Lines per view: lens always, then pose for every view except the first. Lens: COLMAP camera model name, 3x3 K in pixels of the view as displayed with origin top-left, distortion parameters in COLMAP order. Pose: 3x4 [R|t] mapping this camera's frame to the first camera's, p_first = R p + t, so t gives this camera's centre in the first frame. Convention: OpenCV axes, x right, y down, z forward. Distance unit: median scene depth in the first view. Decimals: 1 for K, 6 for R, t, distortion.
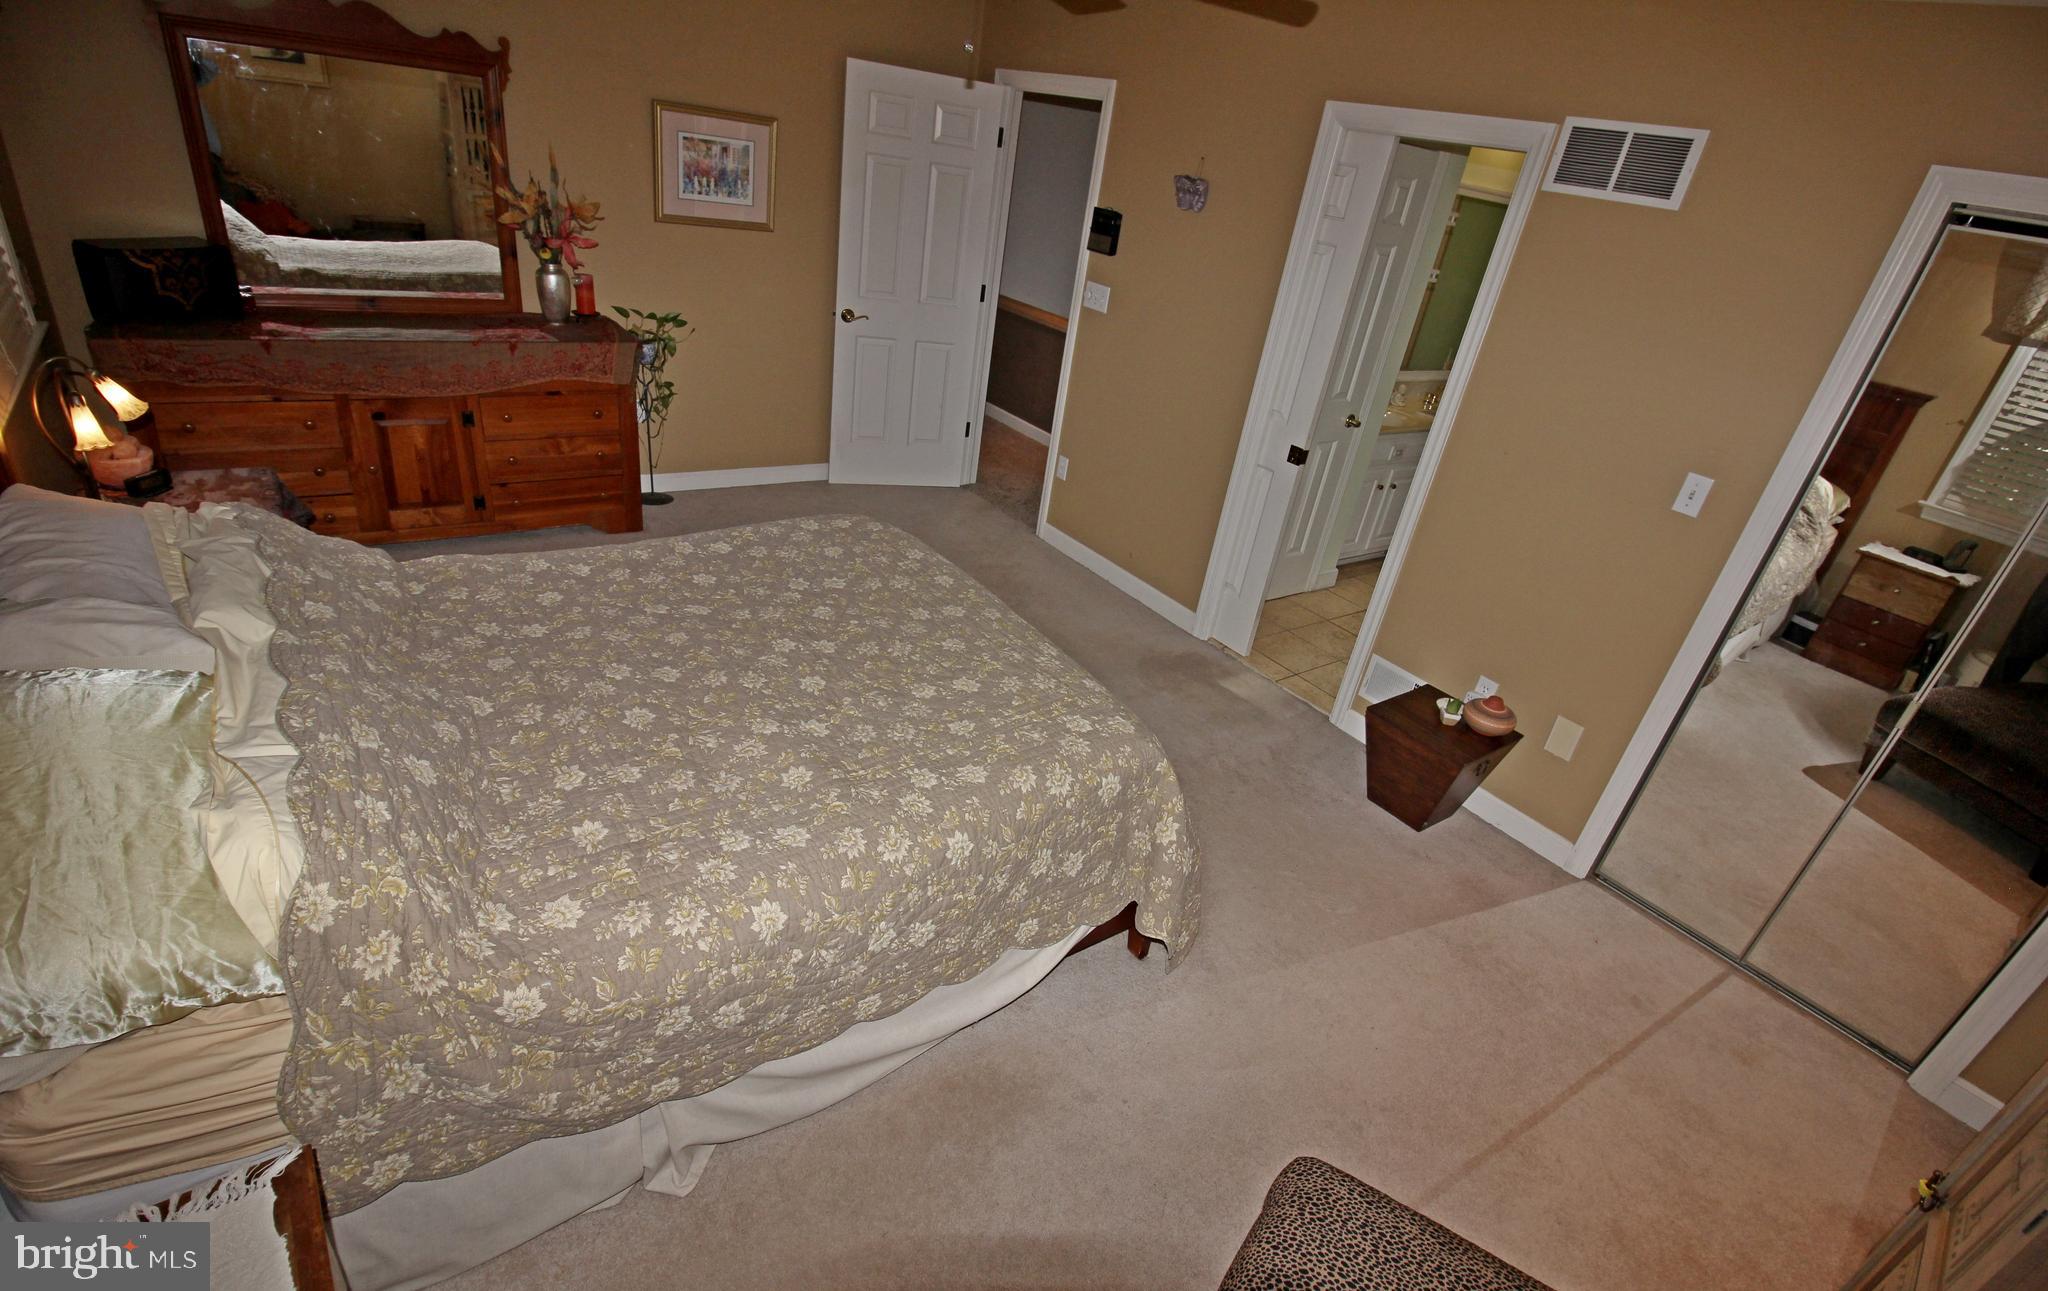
lens RADIAL K [[983.3, 0, 1018.1], [0, 983.3, 651.3], [0, 0, 1]] dist [0.002477, 0.000311]
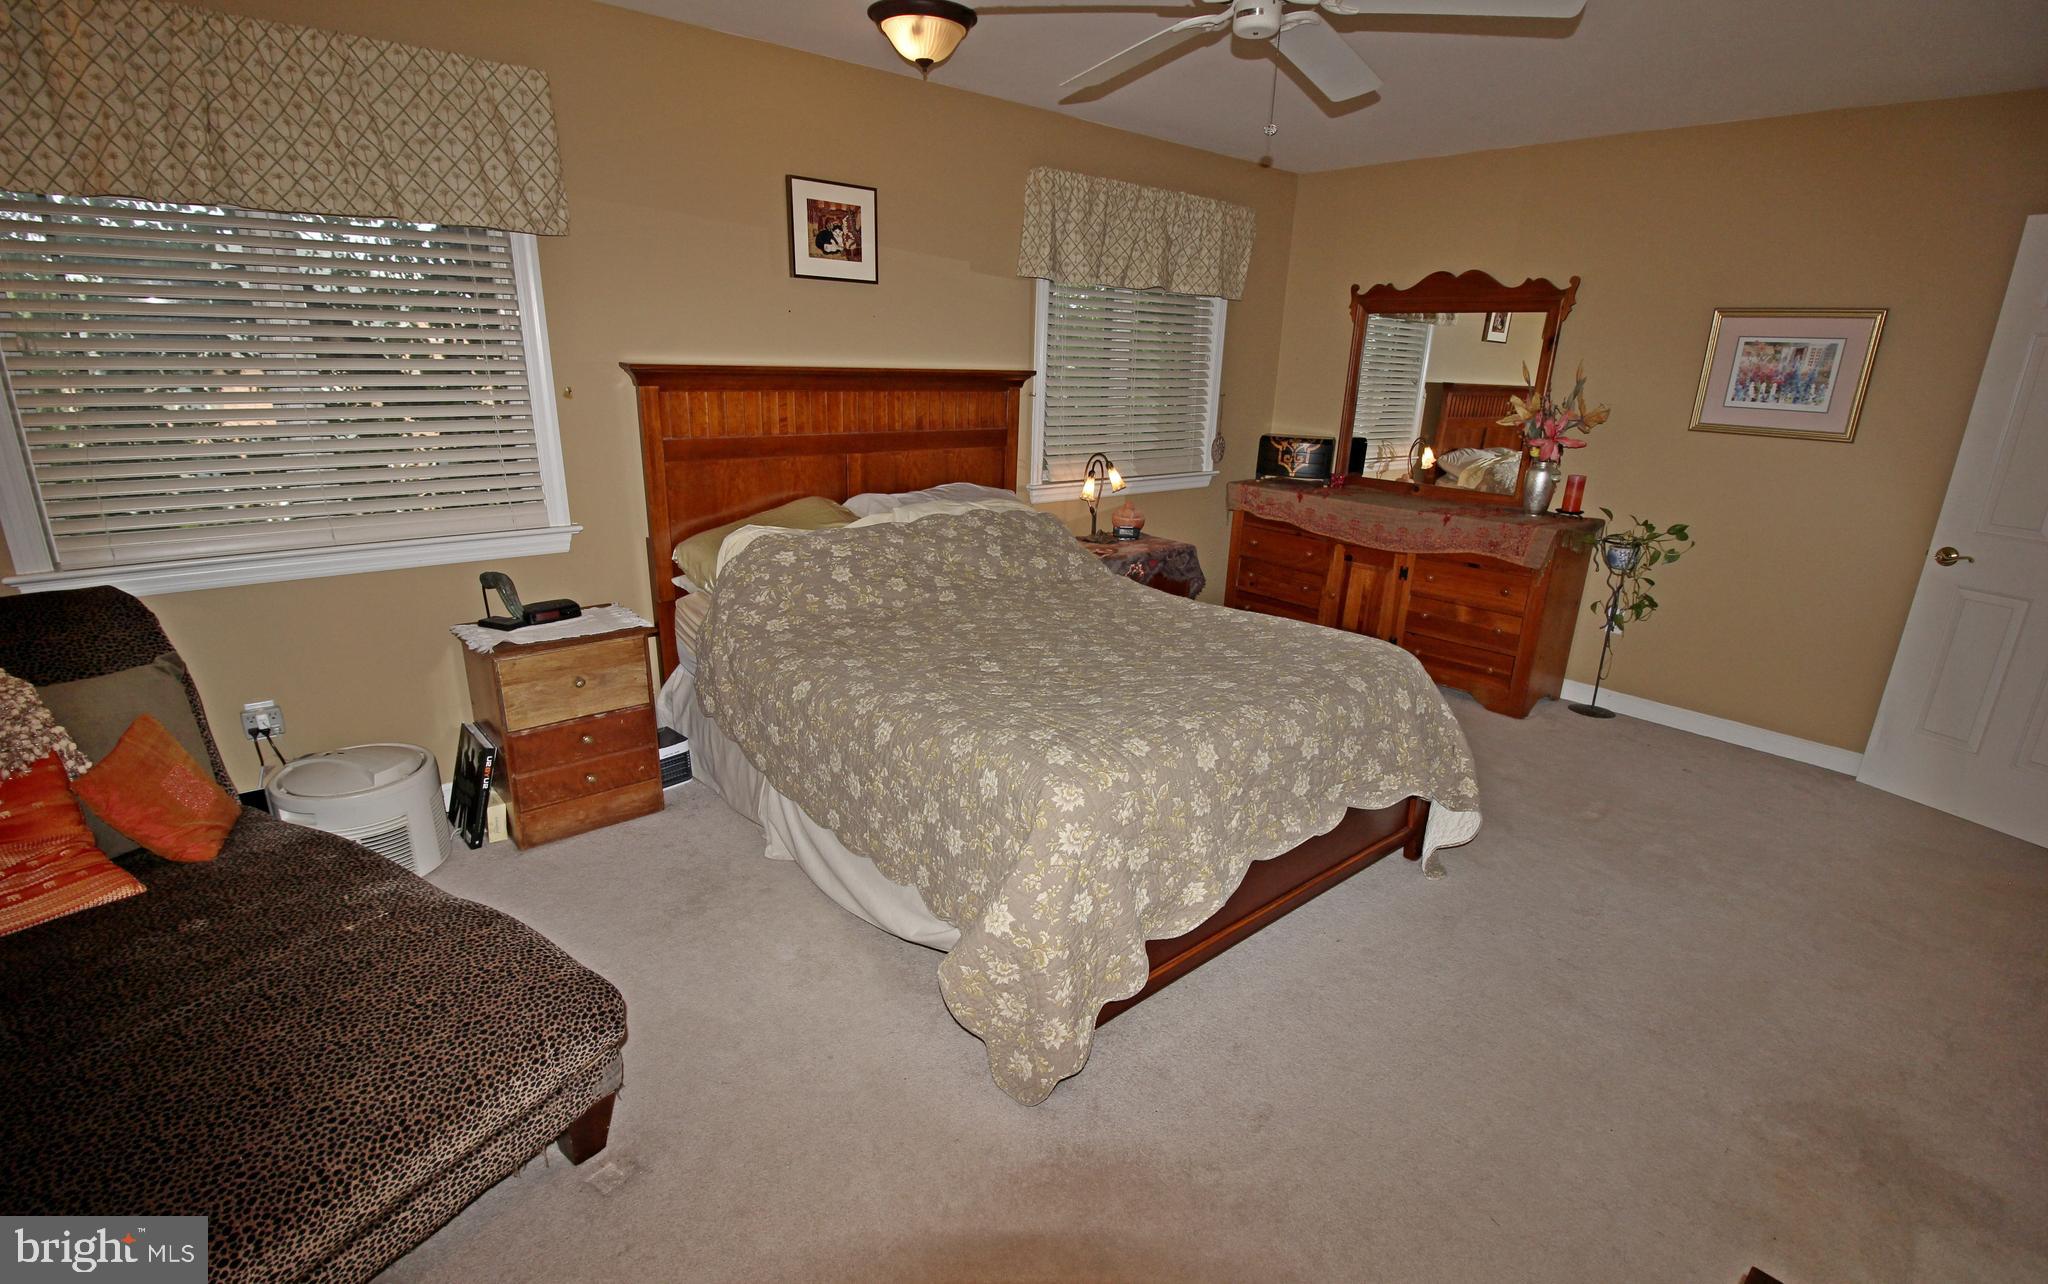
lens RADIAL K [[960.2, 0, 1021.0], [0, 960.2, 643.2], [0, 0, 1]] dist [-0.002689, -0.000708]
pose [[0.089963, 0.155741, -0.983693, 0.498556], [-0.481923, 0.871173, 0.093852, -0.041663], [0.871583, 0.465620, 0.153428, 0.402748]]
